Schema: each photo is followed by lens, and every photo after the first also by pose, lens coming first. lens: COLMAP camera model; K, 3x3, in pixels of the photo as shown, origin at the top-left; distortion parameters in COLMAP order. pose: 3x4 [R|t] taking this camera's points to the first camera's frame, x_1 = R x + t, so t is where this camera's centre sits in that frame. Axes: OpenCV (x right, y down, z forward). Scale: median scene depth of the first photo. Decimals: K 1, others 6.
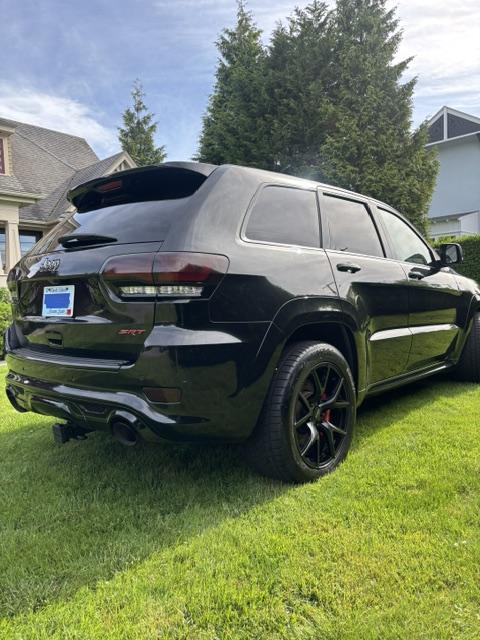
lens RADIAL K [[489.8, 0, 242.0], [0, 489.8, 317.4], [0, 0, 1]] dist [0.034809, -0.004469]
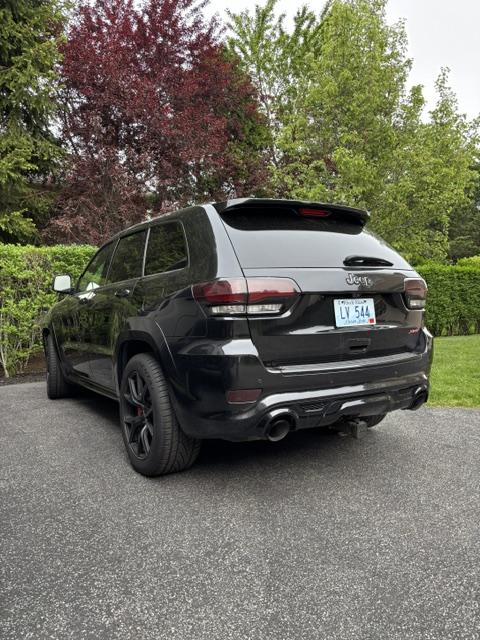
lens RADIAL K [[489.8, 0, 242.0], [0, 489.8, 317.4], [0, 0, 1]] dist [0.034809, -0.004469]
pose [[0.281640, -0.003207, 0.959515, -1.559081], [0.081787, 0.996435, -0.020676, -0.019991], [-0.956028, 0.084300, 0.280898, 0.956793]]
